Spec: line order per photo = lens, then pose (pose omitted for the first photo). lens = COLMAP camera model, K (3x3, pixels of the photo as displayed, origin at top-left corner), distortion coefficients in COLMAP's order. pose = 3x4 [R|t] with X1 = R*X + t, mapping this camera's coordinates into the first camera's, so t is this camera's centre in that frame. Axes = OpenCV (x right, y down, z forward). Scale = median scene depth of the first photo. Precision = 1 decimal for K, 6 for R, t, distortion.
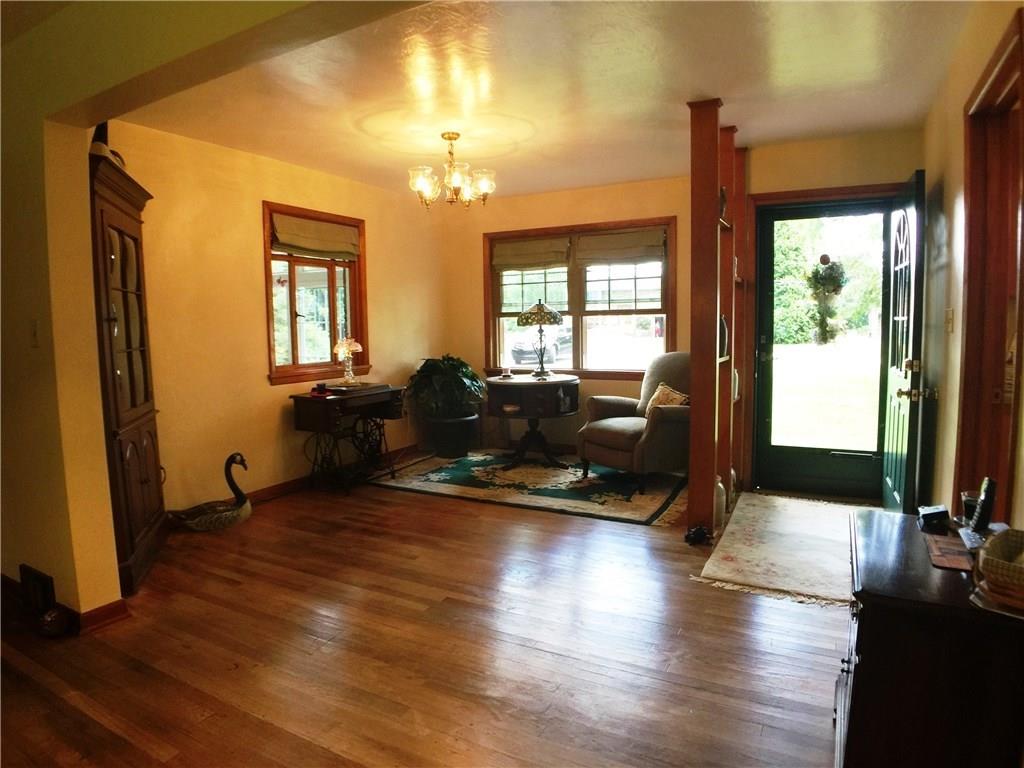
lens RADIAL K [[612.4, 0, 516.9], [0, 612.4, 382.7], [0, 0, 1]] dist [-0.081864, -0.001689]
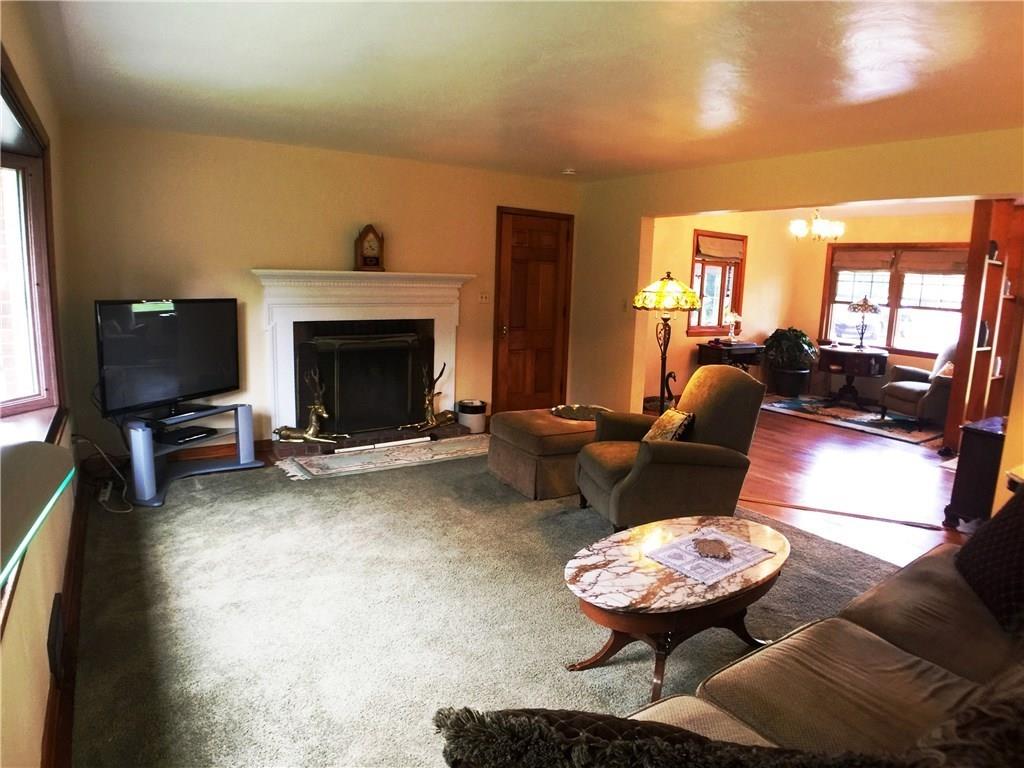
lens RADIAL K [[612.4, 0, 516.9], [0, 612.4, 382.7], [0, 0, 1]] dist [-0.081864, -0.001689]
pose [[0.881415, 0.125820, -0.455278, -0.024771], [-0.094989, 0.991394, 0.090082, 0.020406], [0.462694, -0.036153, 0.885781, -0.644619]]
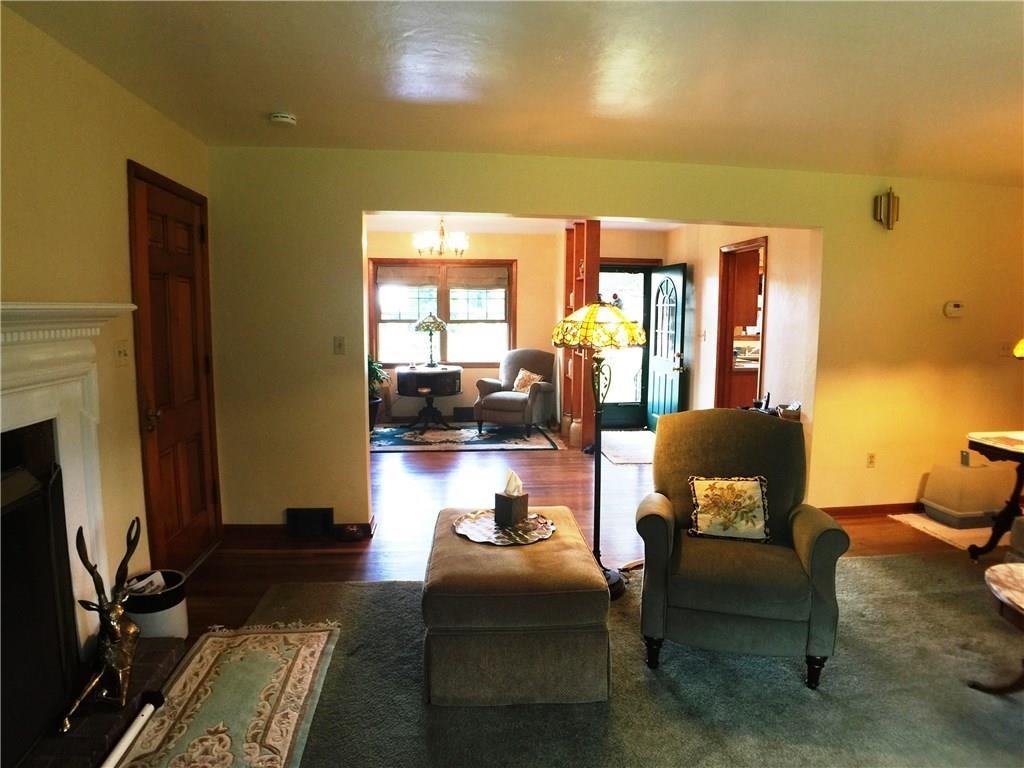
lens RADIAL K [[612.4, 0, 516.9], [0, 612.4, 382.7], [0, 0, 1]] dist [-0.081864, -0.001689]
pose [[0.822948, -0.042059, 0.566558, -0.619576], [0.032558, 0.999108, 0.026879, -0.006110], [-0.567183, -0.003674, 0.823583, -0.273470]]
